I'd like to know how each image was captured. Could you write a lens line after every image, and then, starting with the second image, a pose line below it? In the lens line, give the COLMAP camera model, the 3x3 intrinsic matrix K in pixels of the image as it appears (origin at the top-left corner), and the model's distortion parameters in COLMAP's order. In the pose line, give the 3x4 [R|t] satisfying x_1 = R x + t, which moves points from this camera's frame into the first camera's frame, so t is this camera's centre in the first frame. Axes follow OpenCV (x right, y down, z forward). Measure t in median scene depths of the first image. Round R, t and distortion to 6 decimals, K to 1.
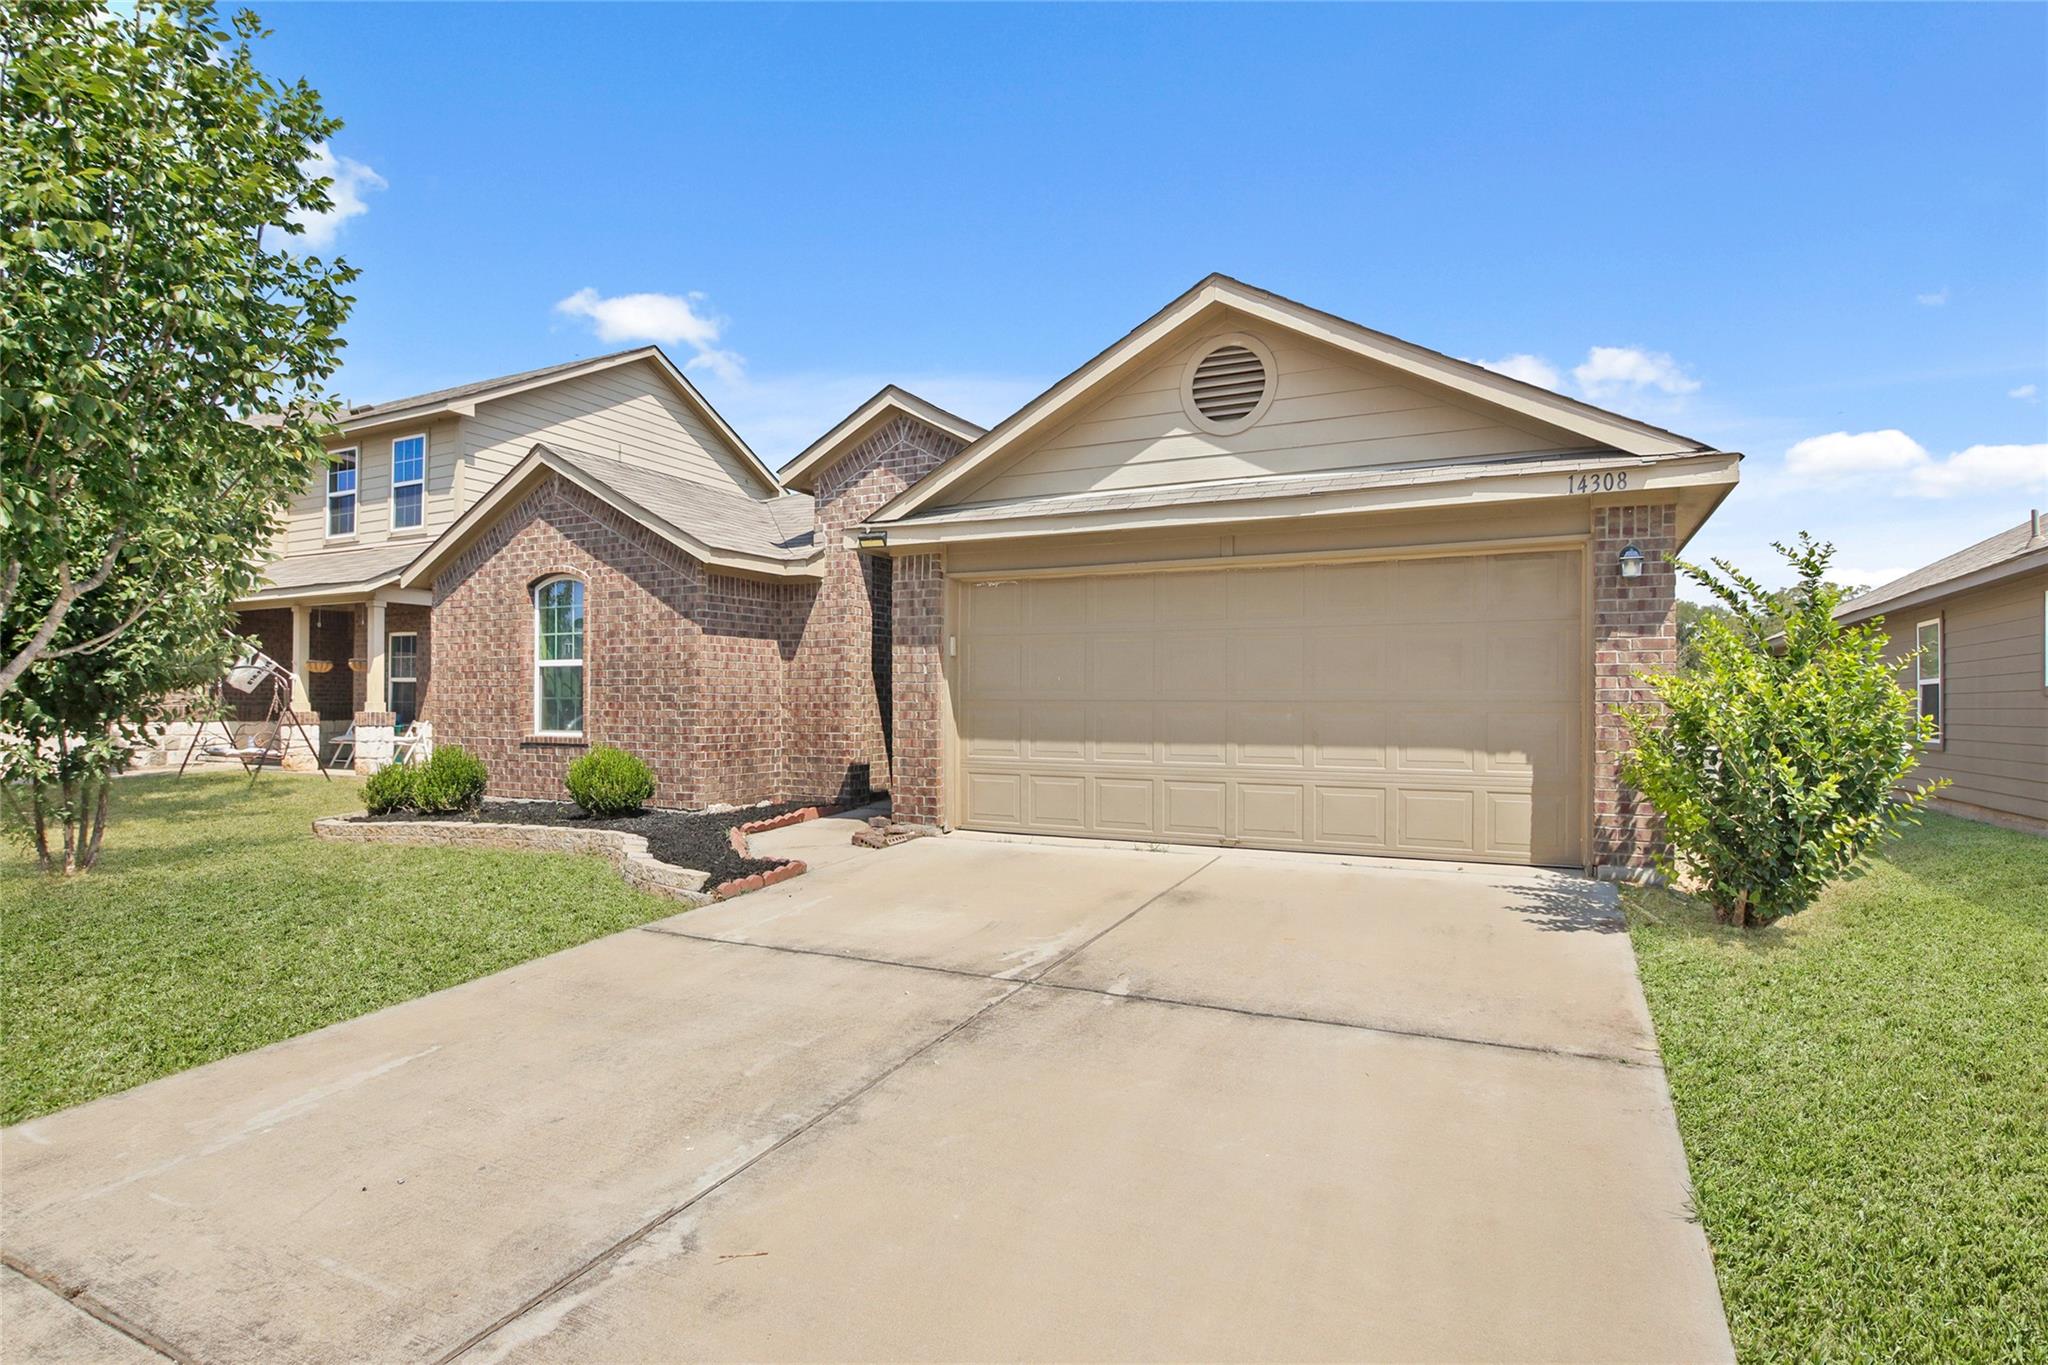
lens RADIAL K [[860.5, 0, 921.3], [0, 860.5, 698.3], [0, 0, 1]] dist [-0.023381, 0.000811]
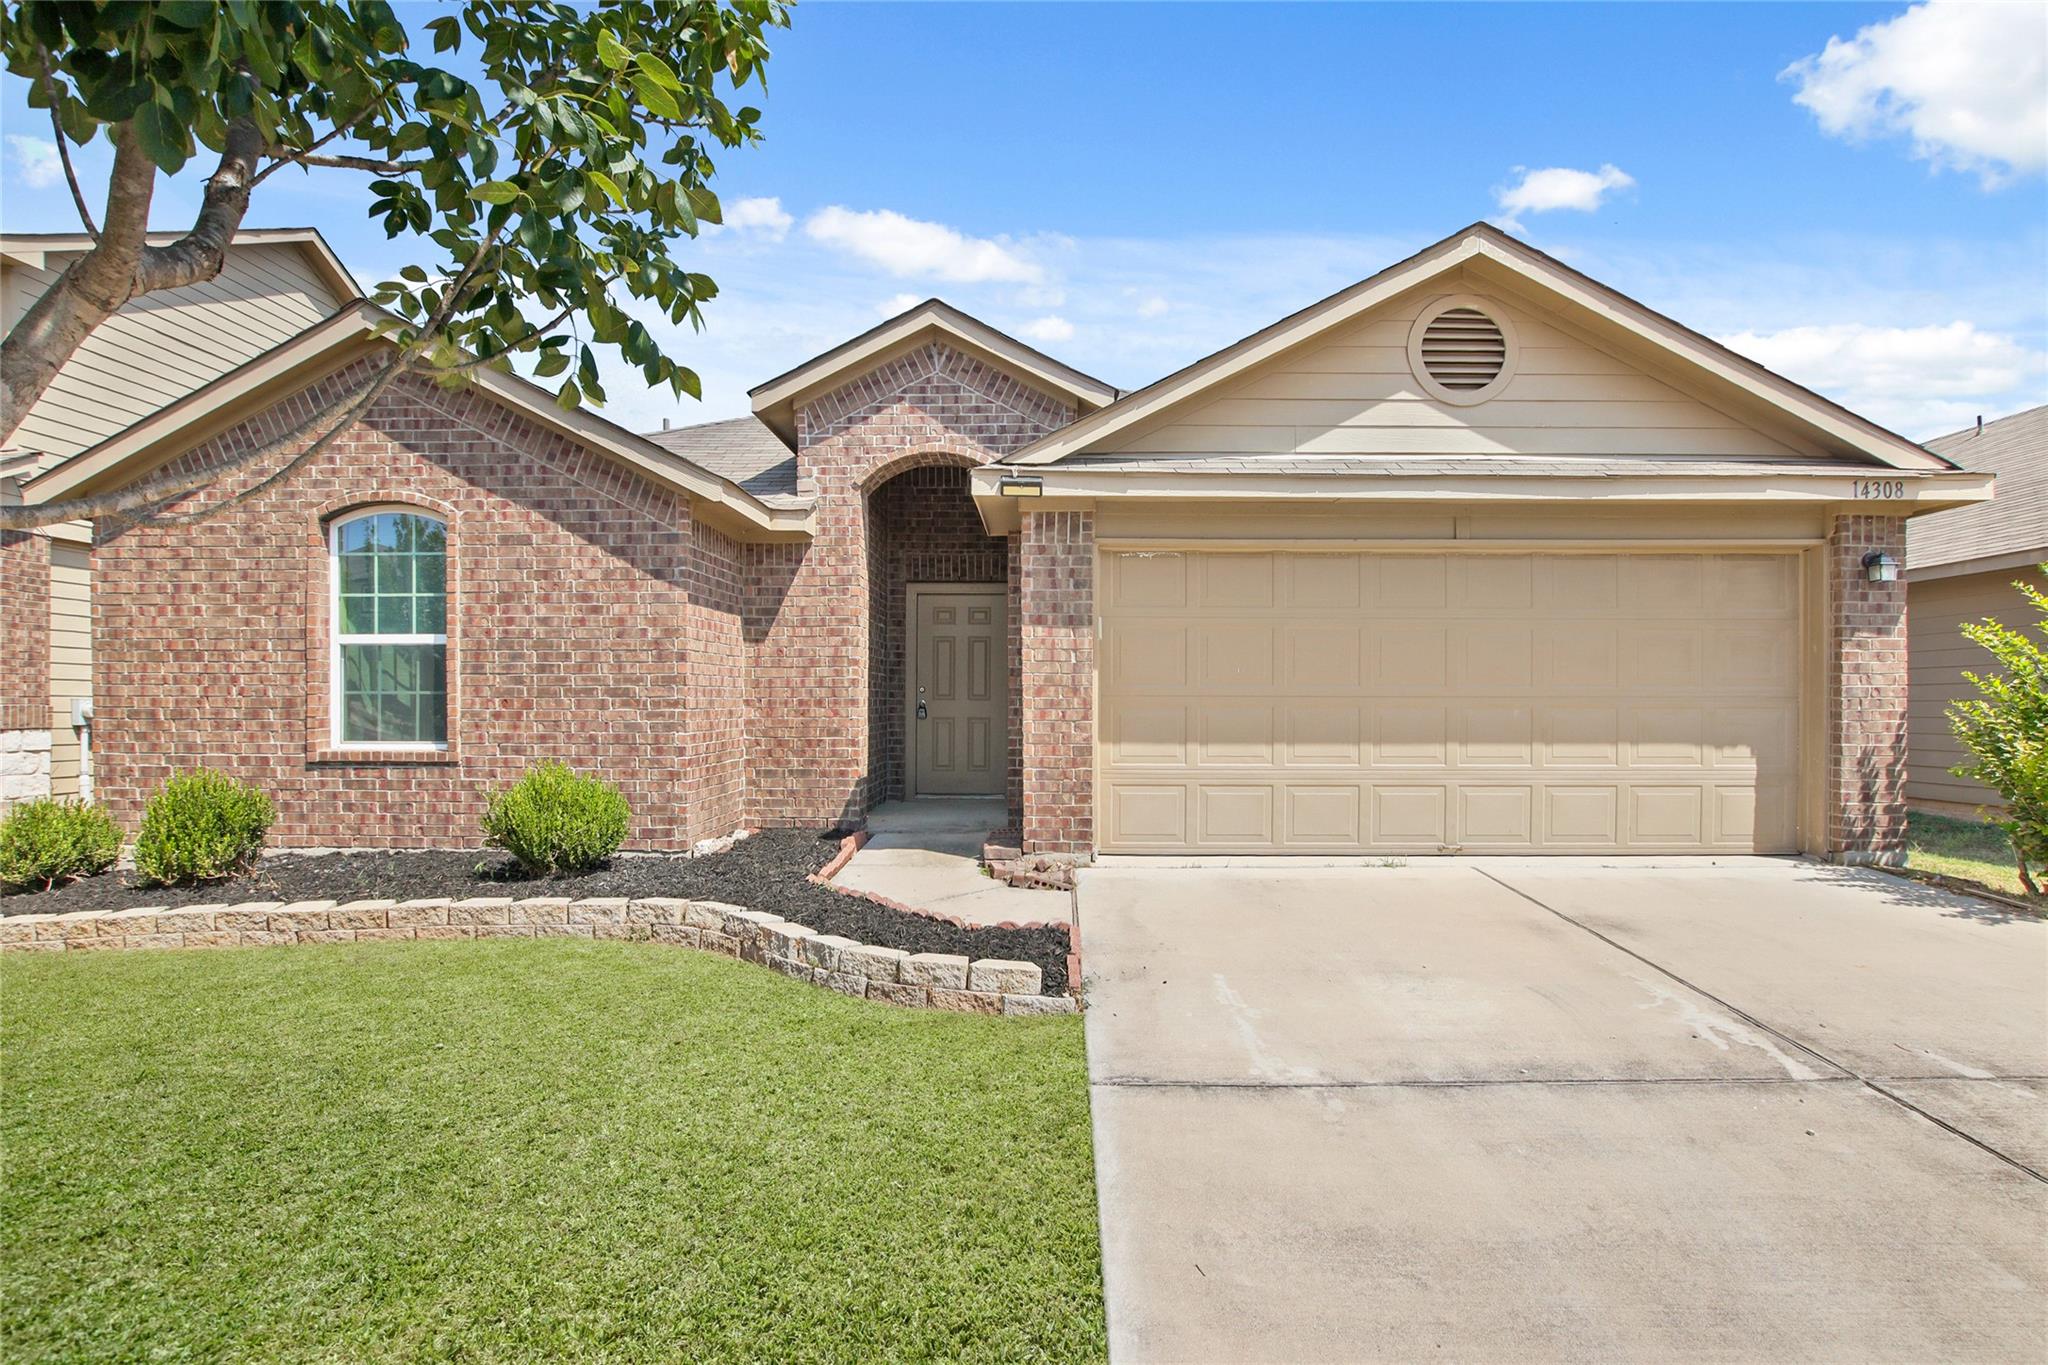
lens RADIAL K [[860.5, 0, 921.3], [0, 860.5, 698.3], [0, 0, 1]] dist [-0.023381, 0.000811]
pose [[0.913732, -0.001946, 0.406312, -0.362836], [-0.000862, 0.999977, 0.006728, -0.000530], [-0.406316, -0.006498, 0.913709, 0.271097]]
